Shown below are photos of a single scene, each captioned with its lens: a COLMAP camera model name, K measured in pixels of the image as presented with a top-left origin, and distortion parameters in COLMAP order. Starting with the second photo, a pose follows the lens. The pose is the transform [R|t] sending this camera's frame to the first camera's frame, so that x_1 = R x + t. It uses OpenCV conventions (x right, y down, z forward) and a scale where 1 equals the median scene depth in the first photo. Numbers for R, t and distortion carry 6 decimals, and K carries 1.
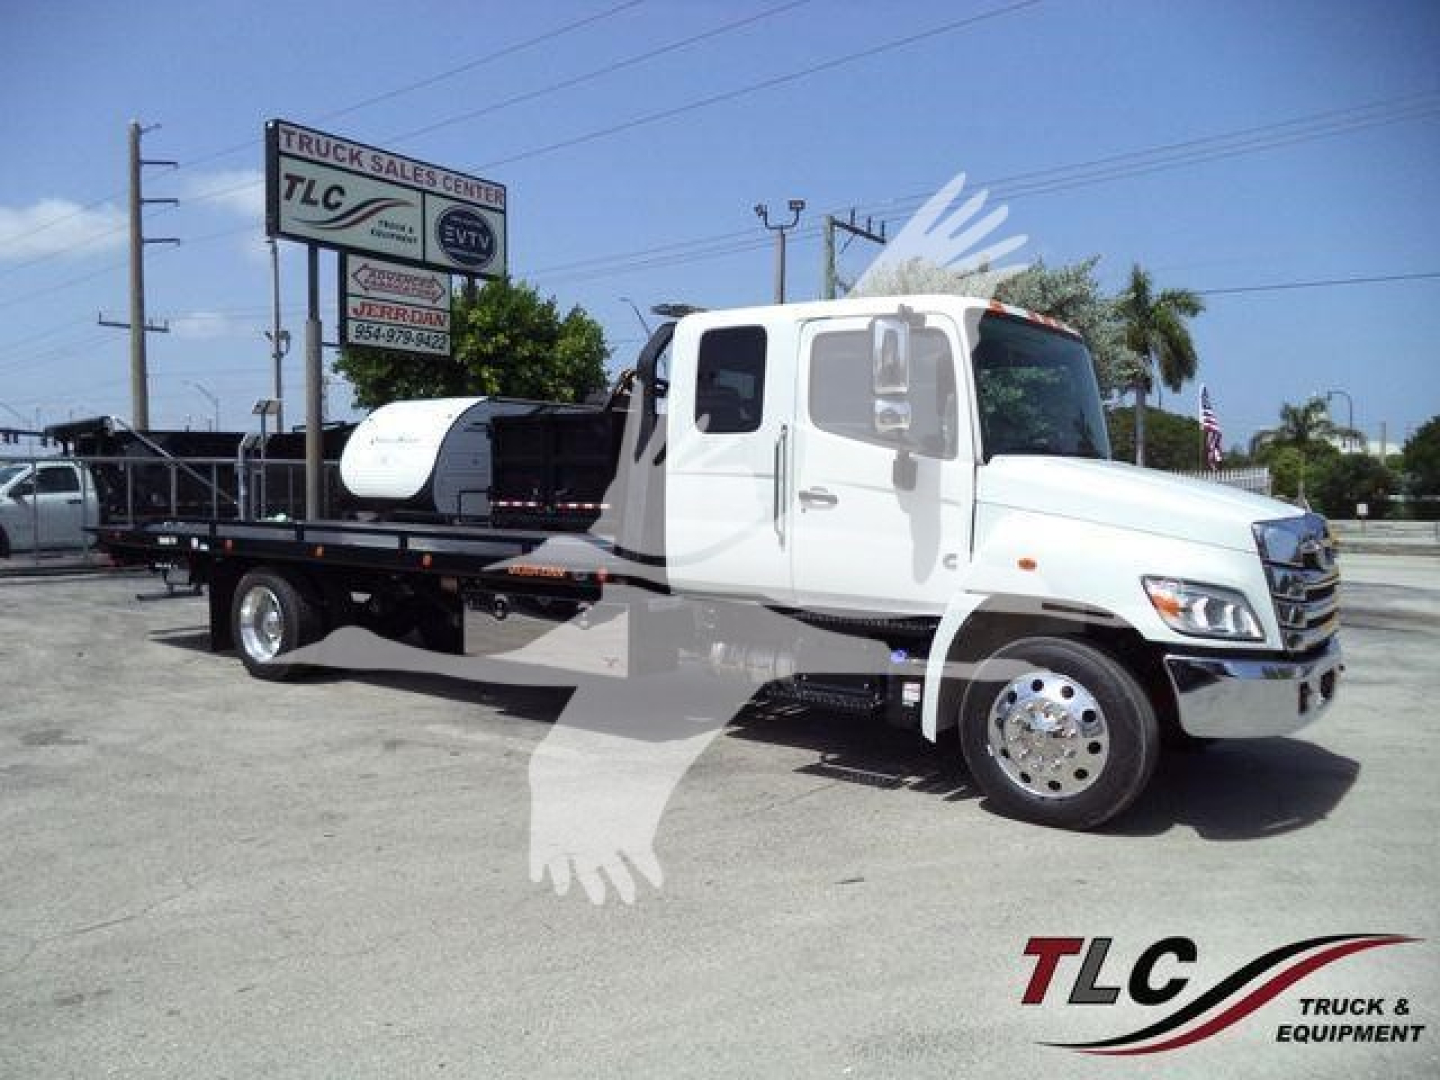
lens RADIAL K [[1187.9, 0, 741.1], [0, 1187.9, 533.9], [0, 0, 1]] dist [-0.020322, -0.003799]
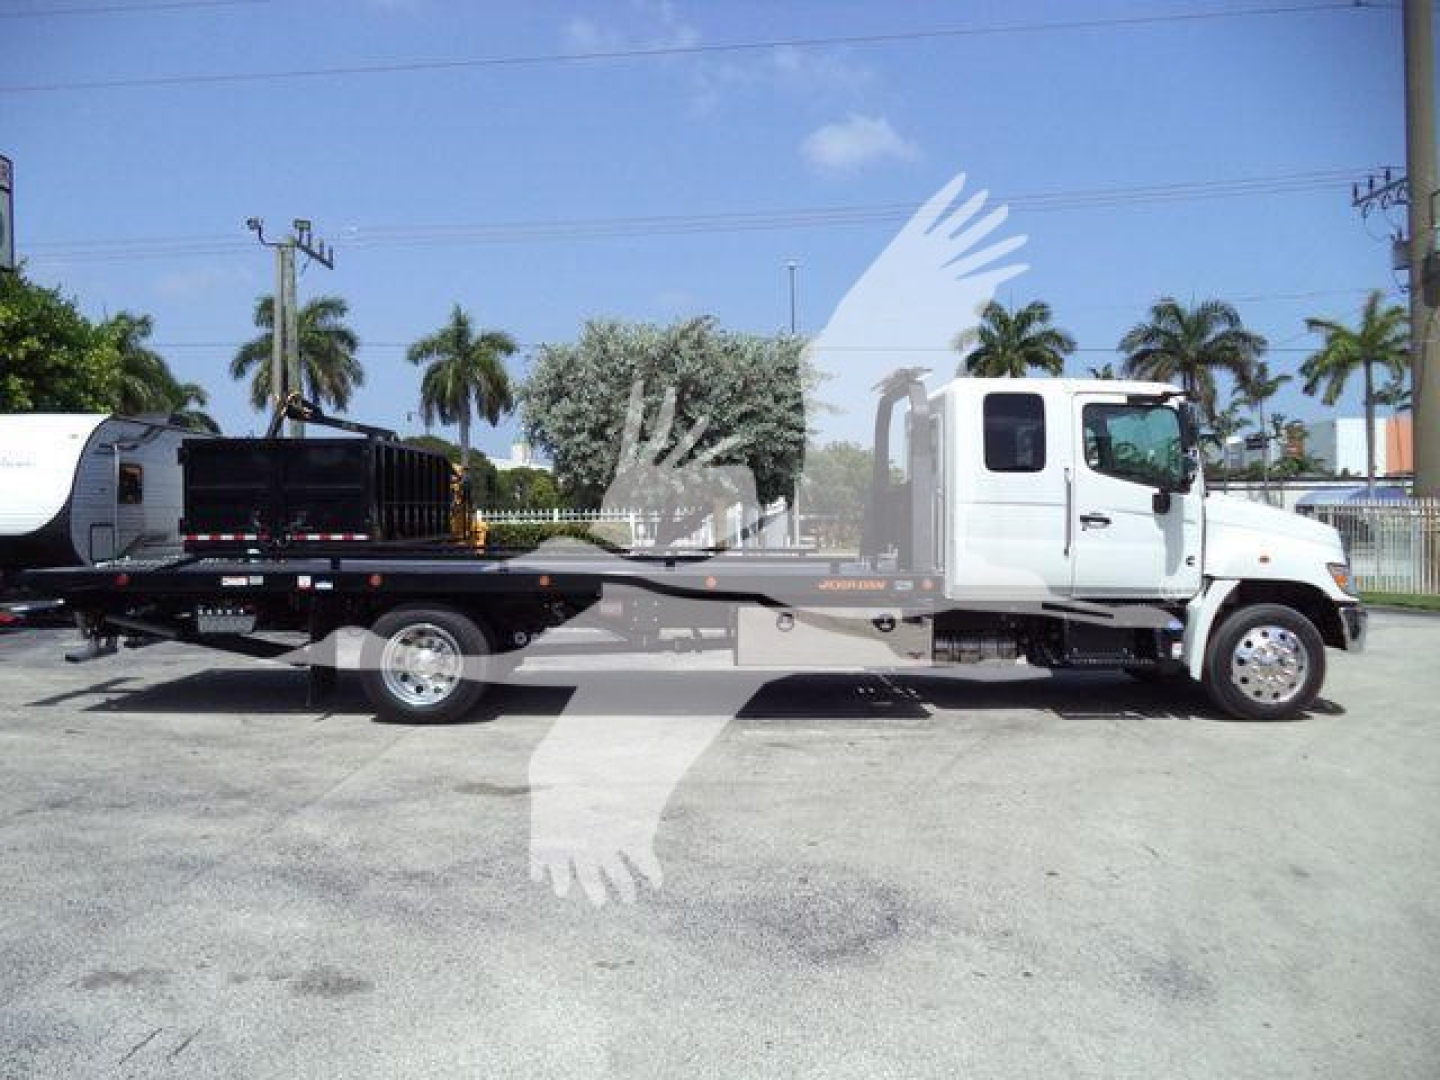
lens RADIAL K [[1187.9, 0, 741.1], [0, 1187.9, 533.9], [0, 0, 1]] dist [-0.020322, -0.003799]
pose [[0.794035, -0.016730, 0.607642, -1.038987], [0.032014, 0.999385, -0.014319, -0.006706], [-0.607029, 0.030823, 0.794082, 0.128428]]
